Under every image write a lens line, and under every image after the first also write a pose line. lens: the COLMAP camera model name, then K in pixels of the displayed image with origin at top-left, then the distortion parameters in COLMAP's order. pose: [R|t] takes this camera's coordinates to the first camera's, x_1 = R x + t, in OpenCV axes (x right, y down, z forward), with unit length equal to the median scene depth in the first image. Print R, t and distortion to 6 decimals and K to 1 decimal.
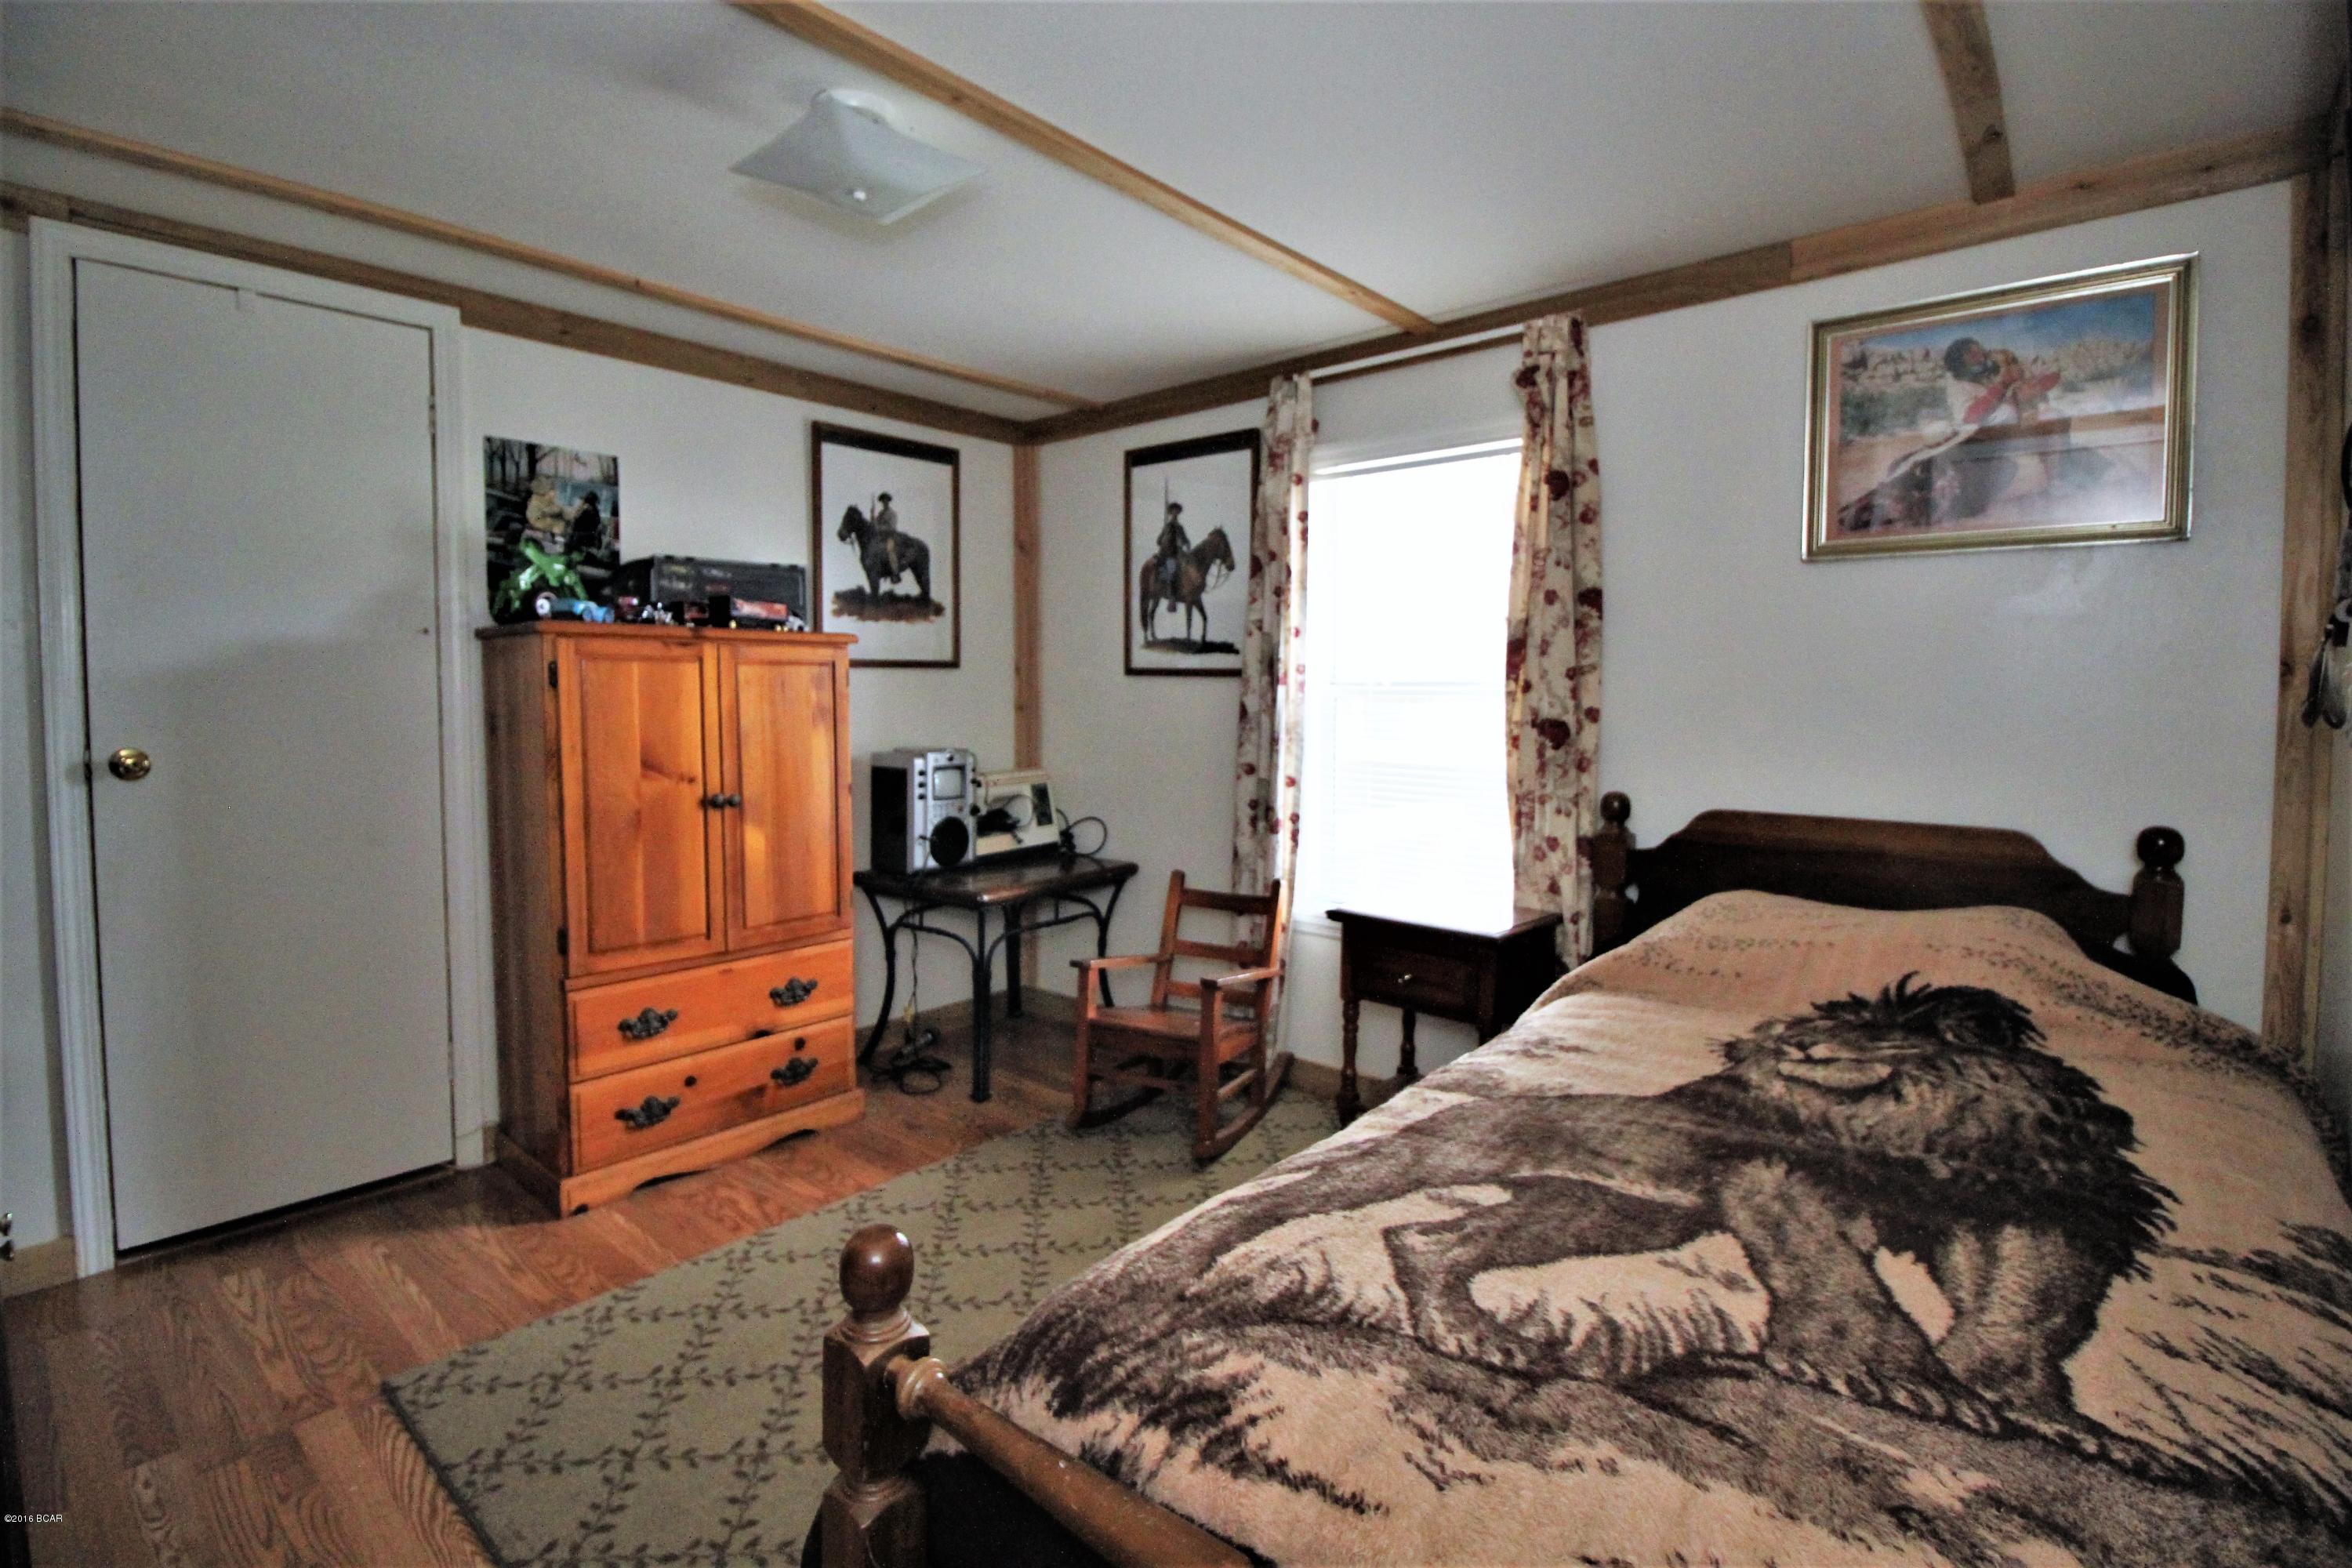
lens RADIAL K [[1051.2, 0, 1173.9], [0, 1051.2, 737.6], [0, 0, 1]] dist [0.018624, -0.016401]
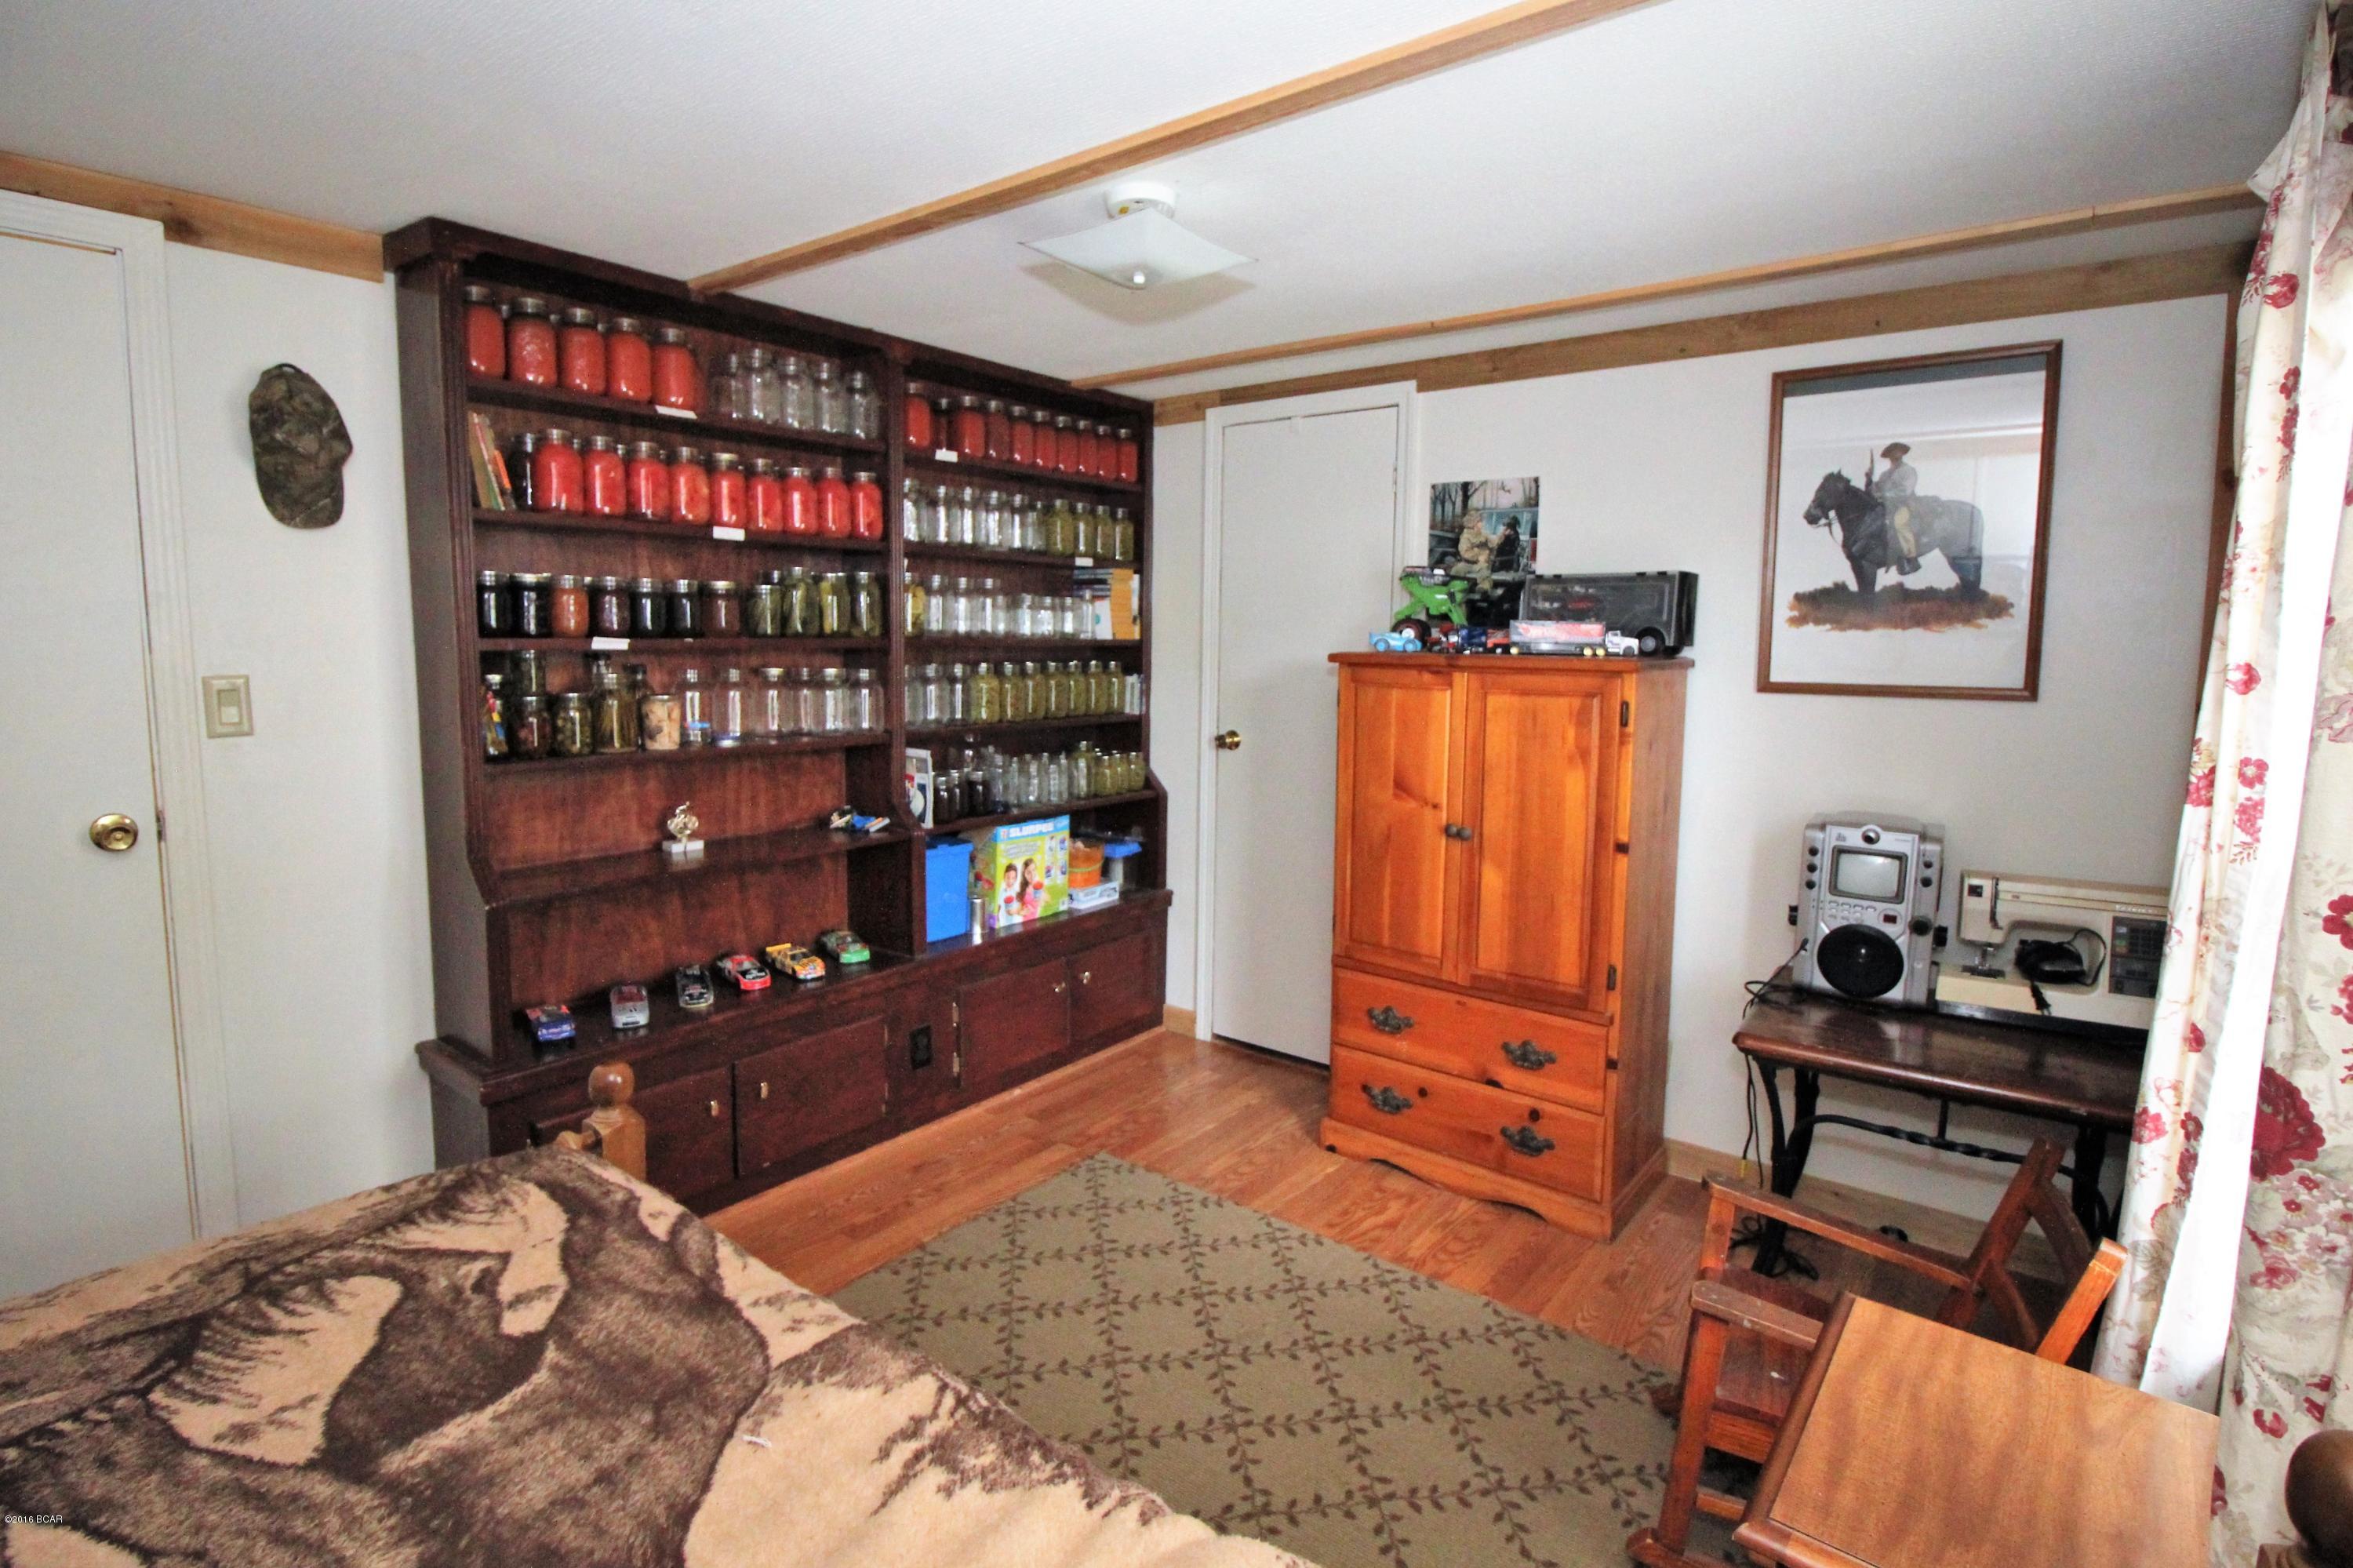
lens RADIAL K [[1113.3, 0, 1182.8], [0, 1113.3, 753.9], [0, 0, 1]] dist [-0.024785, -0.000571]
pose [[0.075968, 0.107691, -0.991278, 0.555045], [-0.058499, 0.992919, 0.103387, -0.101597], [0.995393, 0.050135, 0.081730, 0.638127]]
